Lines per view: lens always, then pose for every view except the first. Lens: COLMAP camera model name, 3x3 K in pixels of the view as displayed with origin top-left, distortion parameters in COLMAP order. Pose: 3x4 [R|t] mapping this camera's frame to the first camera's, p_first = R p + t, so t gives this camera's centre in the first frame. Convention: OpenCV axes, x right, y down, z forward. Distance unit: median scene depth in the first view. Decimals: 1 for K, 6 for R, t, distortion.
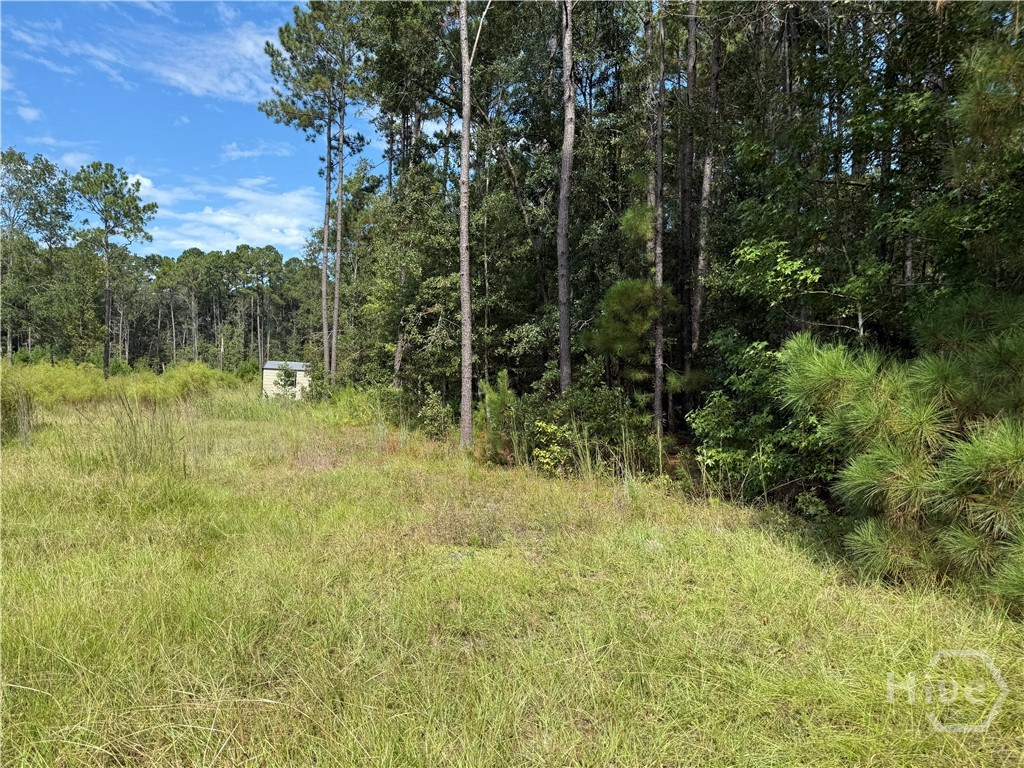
lens RADIAL K [[709.1, 0, 514.3], [0, 709.1, 385.9], [0, 0, 1]] dist [0.103410, -0.149318]
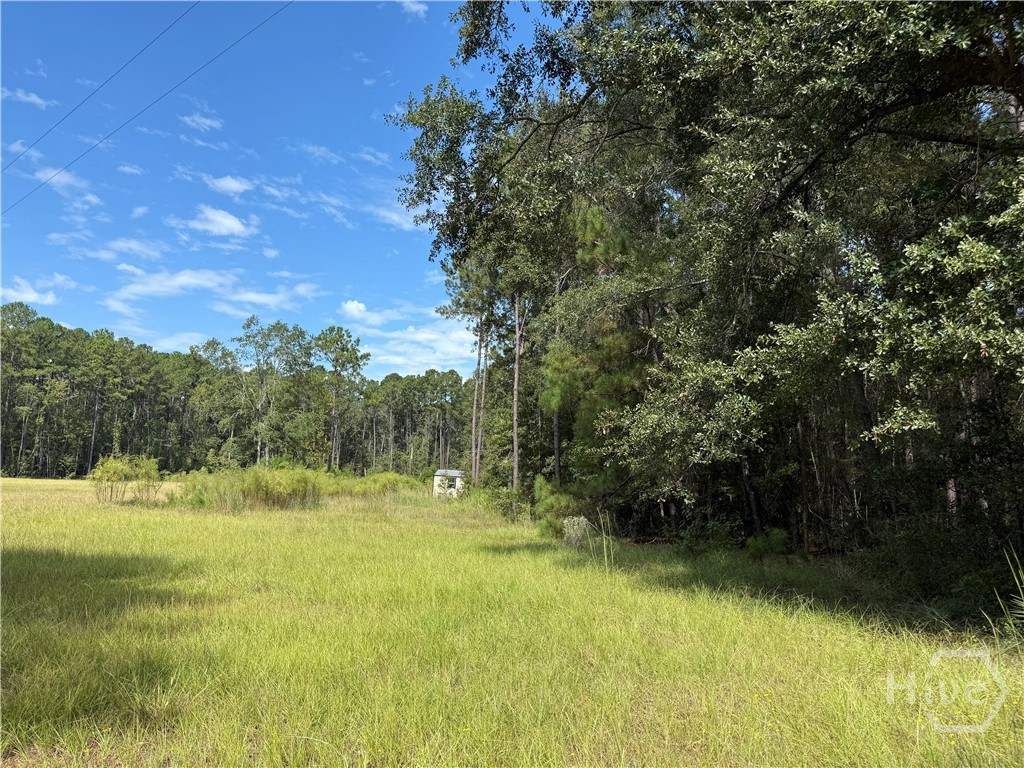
lens RADIAL K [[709.1, 0, 514.3], [0, 709.1, 385.9], [0, 0, 1]] dist [0.103410, -0.149318]
pose [[0.969921, -0.014976, -0.242960, 0.045899], [-0.021360, 0.989019, -0.146237, 0.001132], [0.242482, 0.147028, 0.958950, -0.102260]]
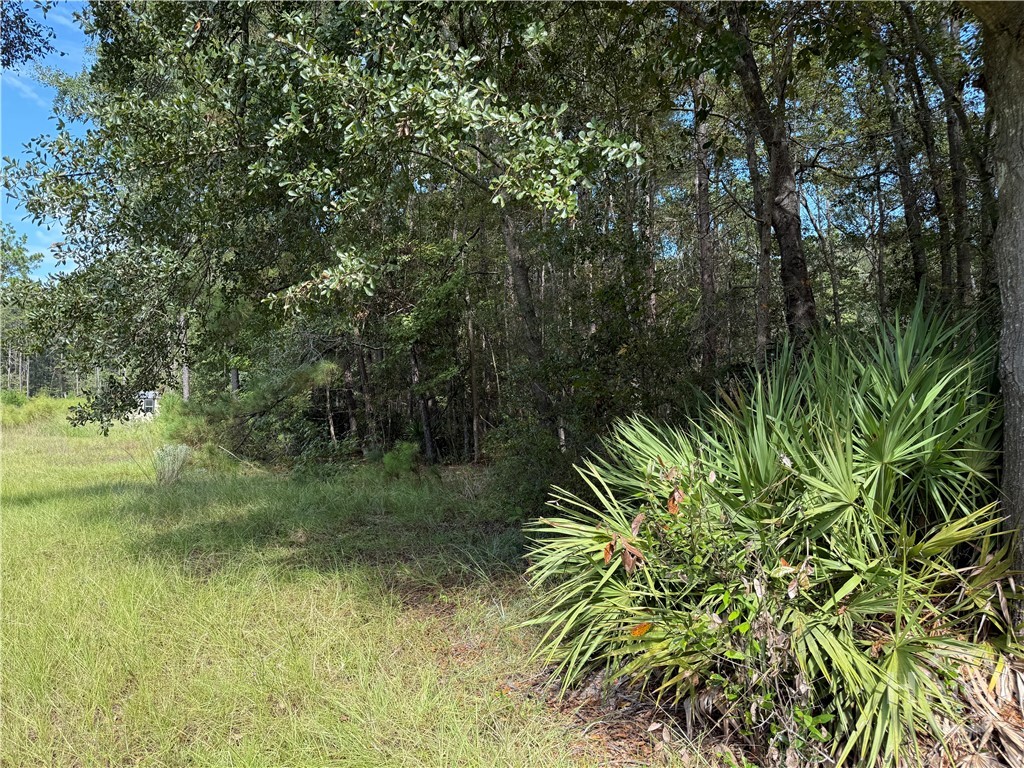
lens RADIAL K [[719.9, 0, 511.4], [0, 719.9, 383.0], [0, 0, 1]] dist [0.026261, -0.000888]
pose [[0.996236, -0.024259, 0.083220, 0.061257], [0.026764, 0.999218, -0.029114, 0.001105], [-0.082448, 0.031232, 0.996106, -0.081170]]
